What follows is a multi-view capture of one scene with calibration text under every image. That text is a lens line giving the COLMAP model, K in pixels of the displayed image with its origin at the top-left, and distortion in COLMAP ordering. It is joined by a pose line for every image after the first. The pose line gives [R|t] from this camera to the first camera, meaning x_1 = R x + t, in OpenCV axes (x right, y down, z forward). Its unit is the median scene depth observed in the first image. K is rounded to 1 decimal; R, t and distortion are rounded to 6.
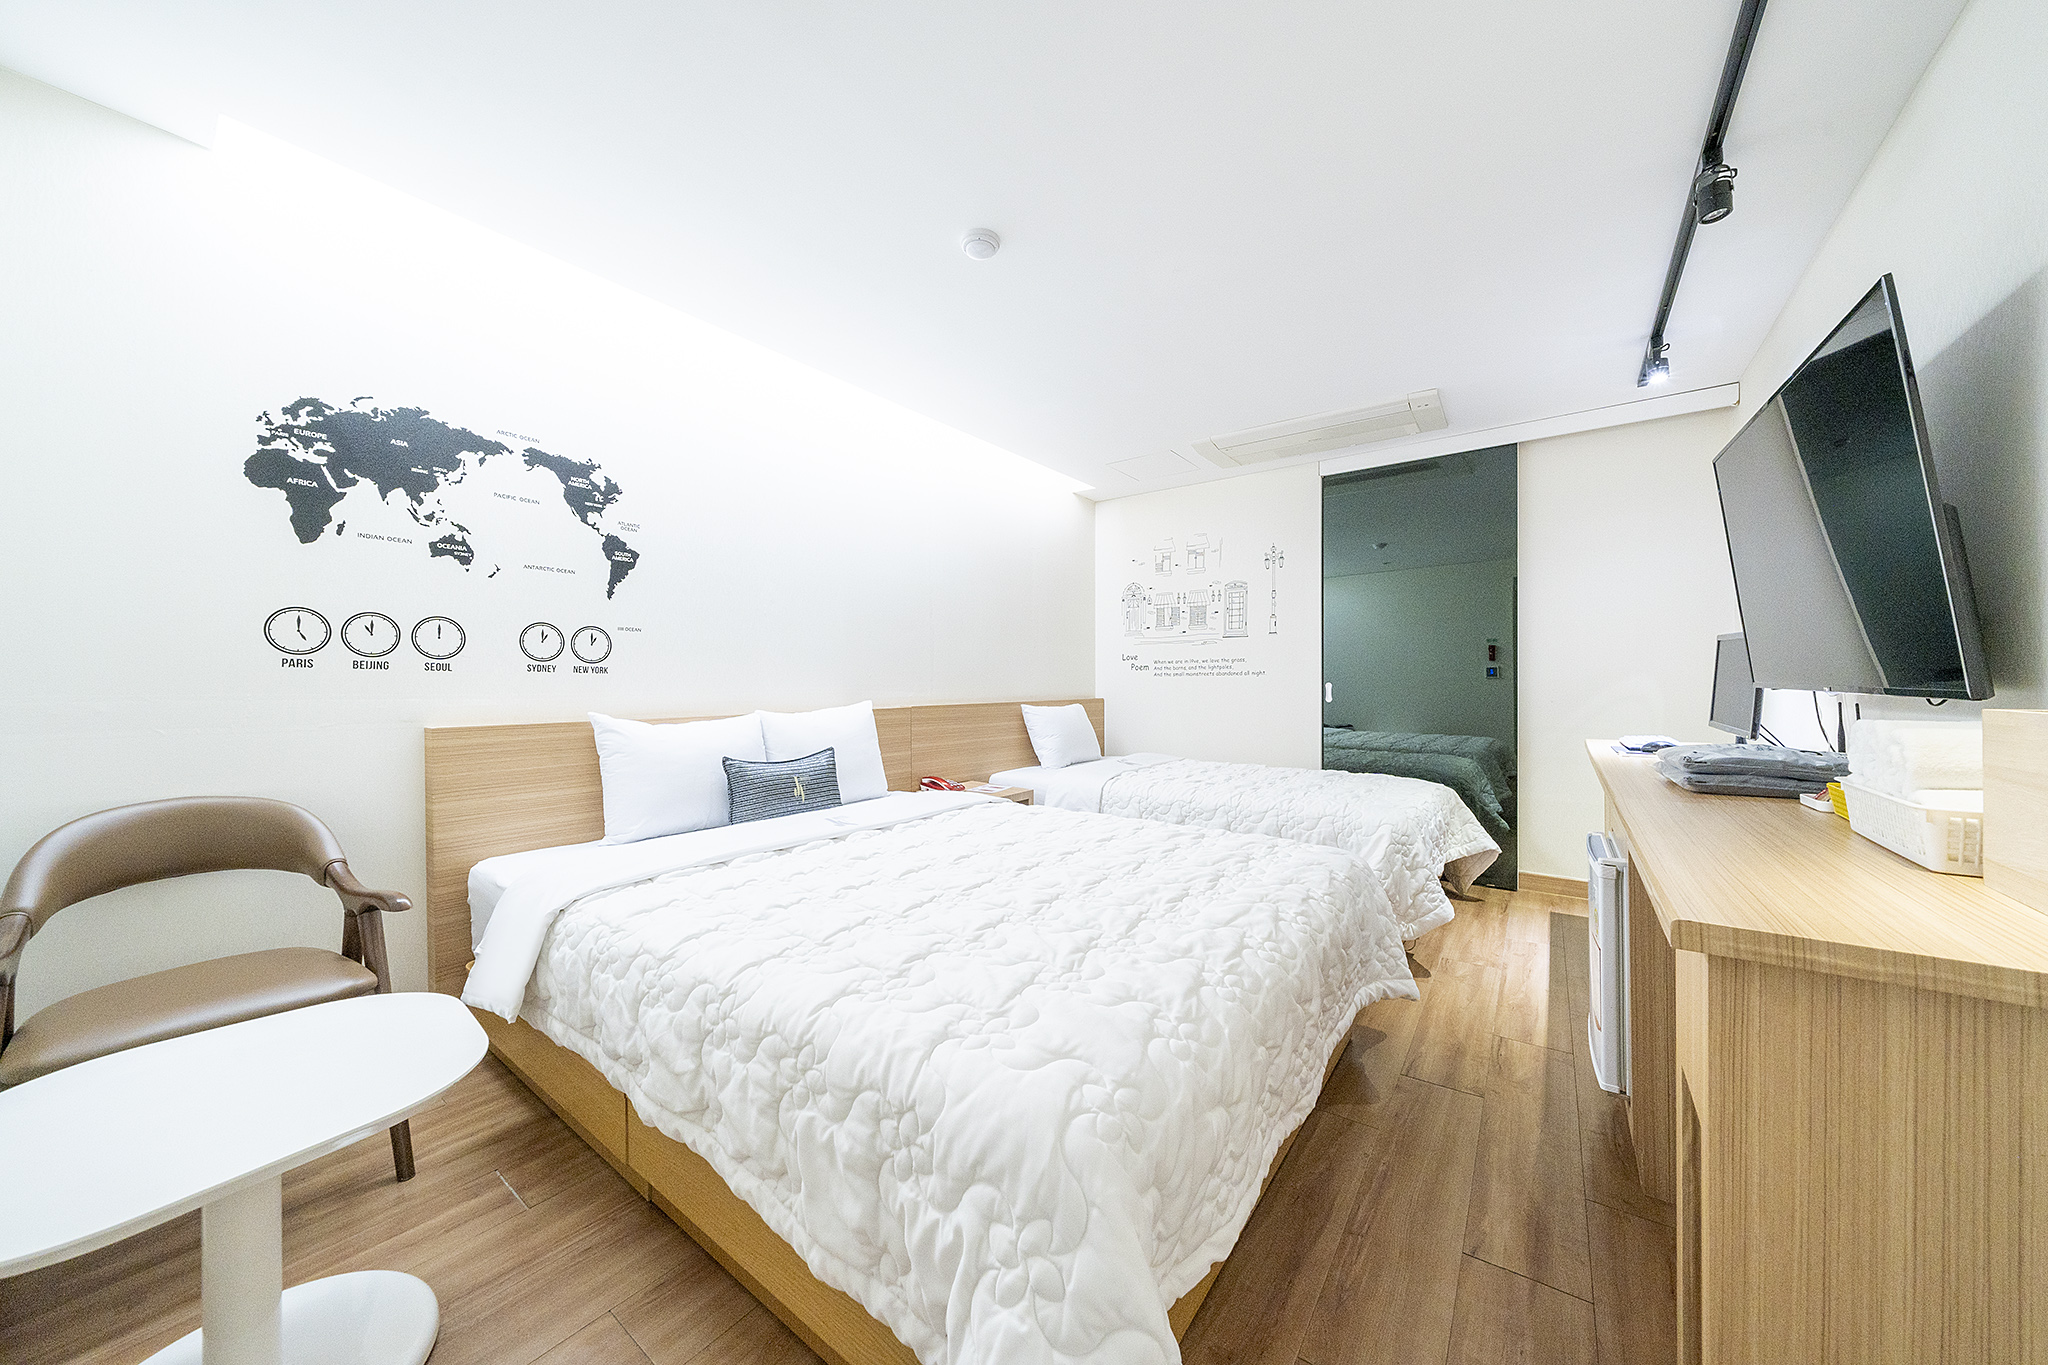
lens RADIAL K [[716.7, 0, 1014.5], [0, 716.7, 688.1], [0, 0, 1]] dist [-0.006928, -0.000020]
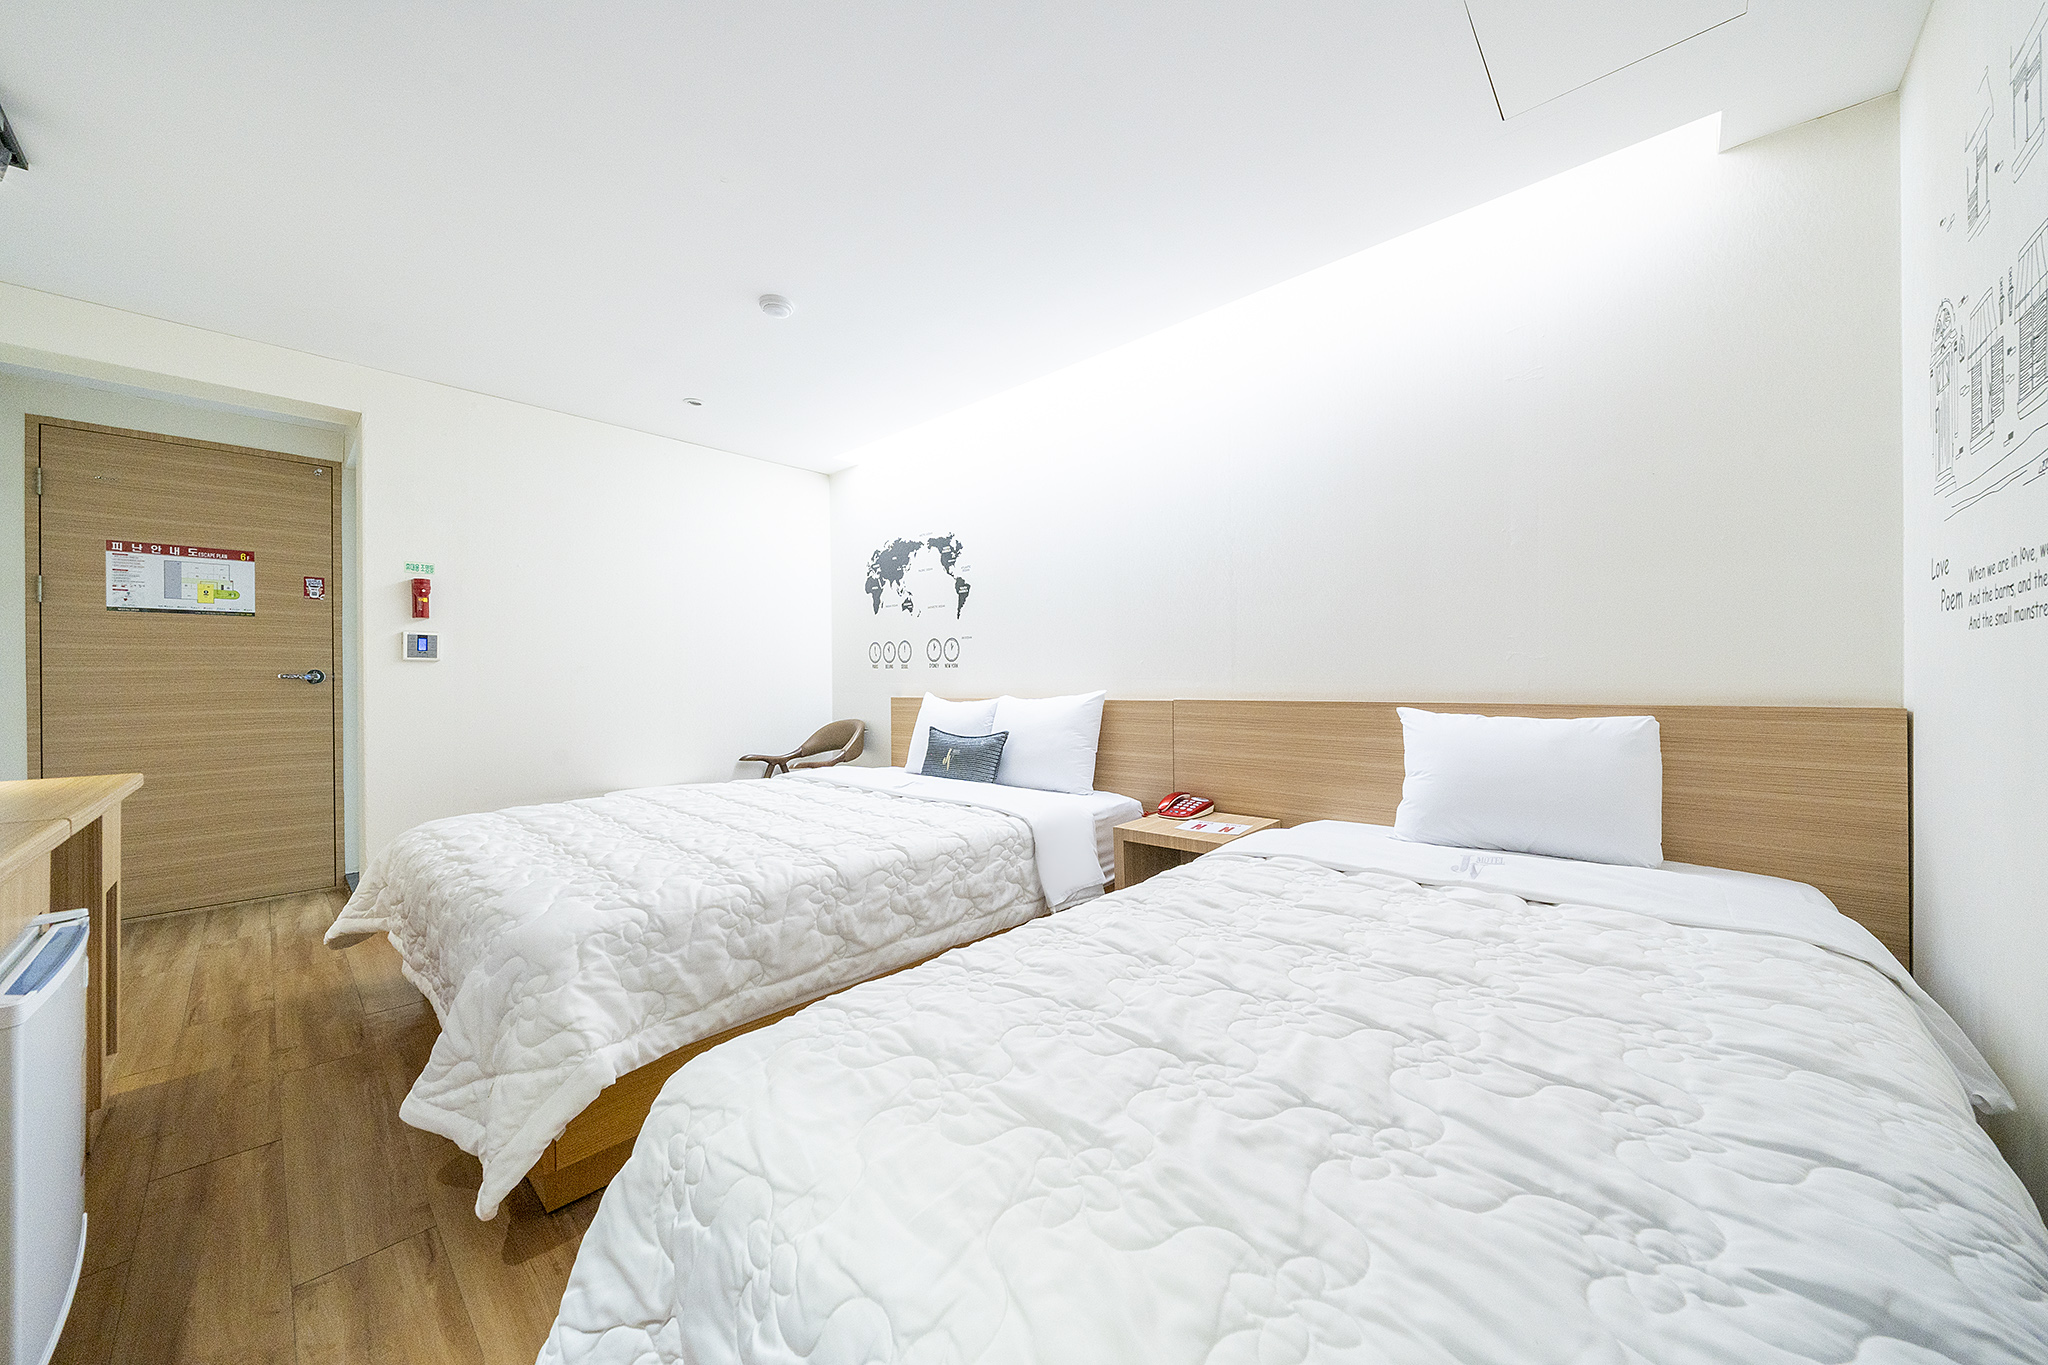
lens RADIAL K [[720.7, 0, 1058.5], [0, 720.7, 682.1], [0, 0, 1]] dist [-0.007230, 0.000012]
pose [[-0.087705, 0.005177, -0.996133, 1.038556], [0.001100, 0.999986, 0.005100, 0.003388], [0.996146, -0.000648, -0.087710, 1.466523]]
